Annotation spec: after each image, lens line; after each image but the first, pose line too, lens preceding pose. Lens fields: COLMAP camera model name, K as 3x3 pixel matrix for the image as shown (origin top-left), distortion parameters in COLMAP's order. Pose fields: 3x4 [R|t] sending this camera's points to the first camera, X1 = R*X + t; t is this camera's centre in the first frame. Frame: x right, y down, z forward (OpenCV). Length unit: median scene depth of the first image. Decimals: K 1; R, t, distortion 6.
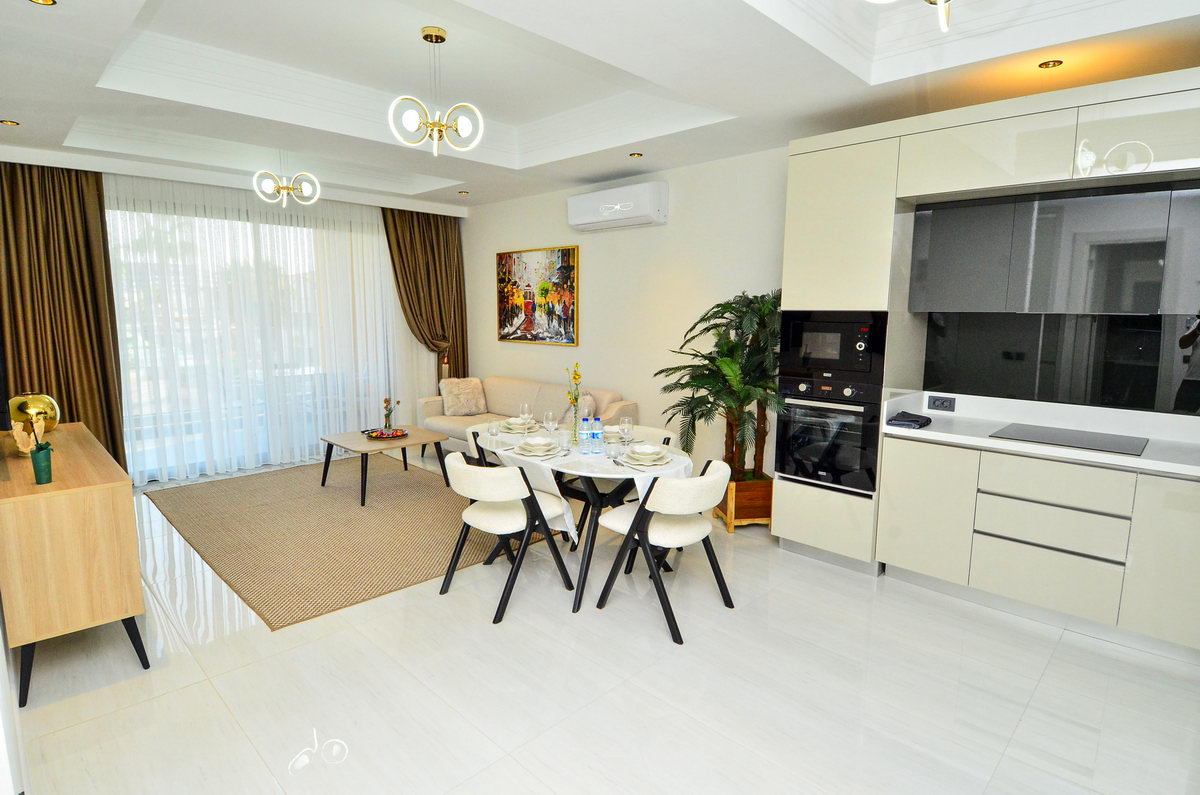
lens RADIAL K [[622.9, 0, 600.0], [0, 622.9, 397.5], [0, 0, 1]] dist [-0.007432, -0.001289]
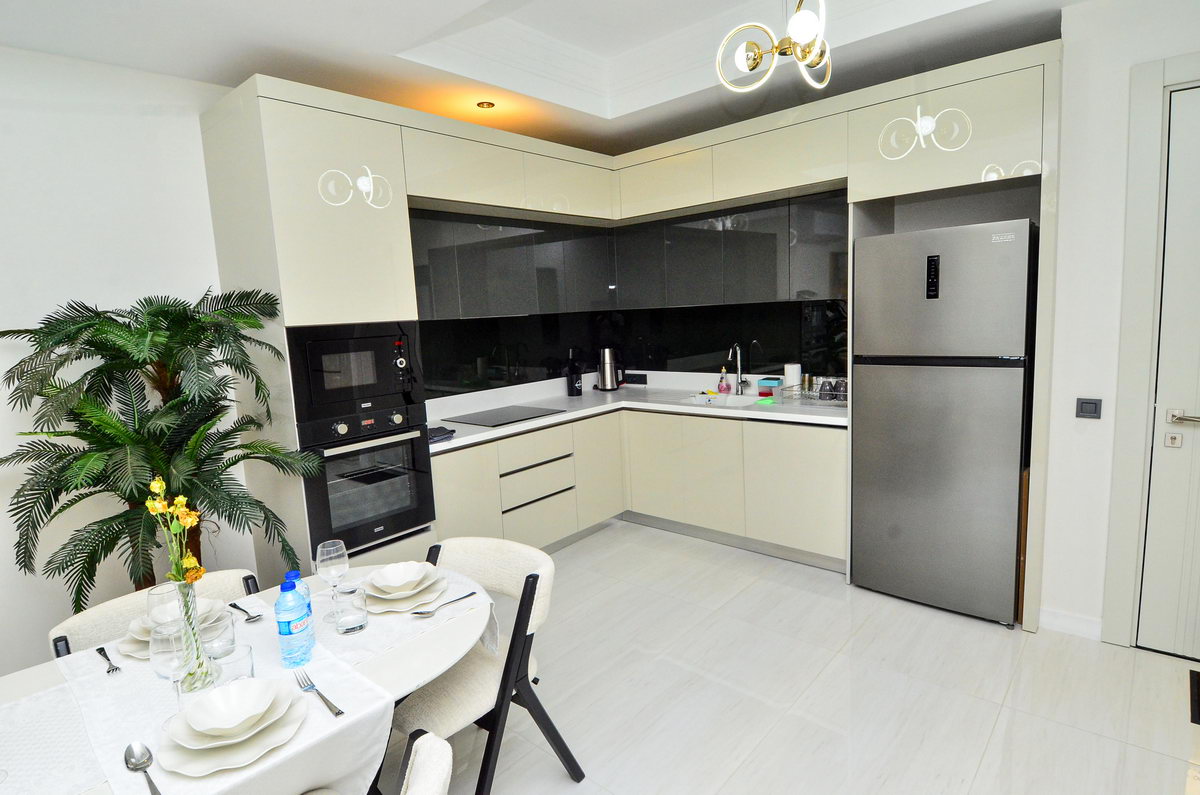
lens RADIAL K [[622.9, 0, 600.0], [0, 622.9, 397.5], [0, 0, 1]] dist [-0.007432, -0.001289]
pose [[-0.046468, -0.145572, 0.988256, -0.432962], [0.201737, 0.967572, 0.152011, -0.108250], [-0.978337, 0.206432, -0.015594, 0.742365]]
